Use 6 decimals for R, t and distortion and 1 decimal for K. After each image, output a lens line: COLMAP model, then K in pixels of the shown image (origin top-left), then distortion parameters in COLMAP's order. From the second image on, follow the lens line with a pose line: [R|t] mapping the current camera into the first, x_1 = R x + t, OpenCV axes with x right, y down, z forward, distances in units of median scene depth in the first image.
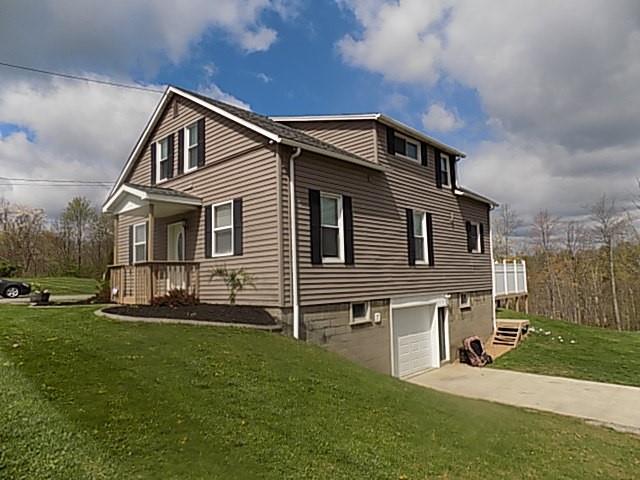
lens RADIAL K [[428.5, 0, 320.0], [0, 428.5, 240.0], [0, 0, 1]] dist [-0.078374, 0.063731]
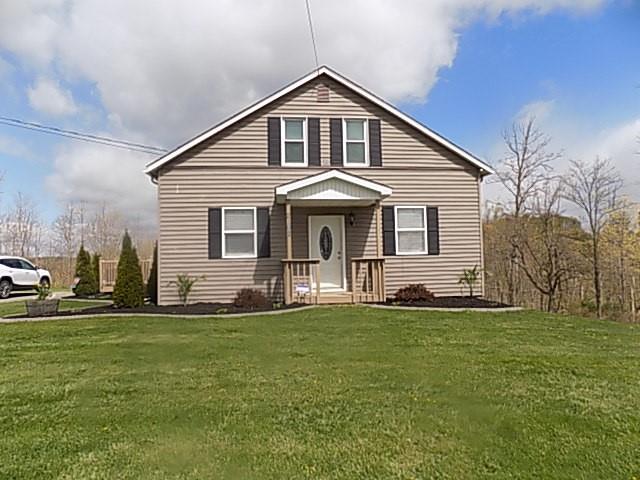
lens RADIAL K [[428.5, 0, 320.0], [0, 428.5, 240.0], [0, 0, 1]] dist [-0.078374, 0.063731]
pose [[0.645482, 0.060540, 0.761373, -1.156603], [-0.069661, 0.997365, -0.020247, 0.036569], [-0.760592, -0.039969, 0.647998, 0.428236]]
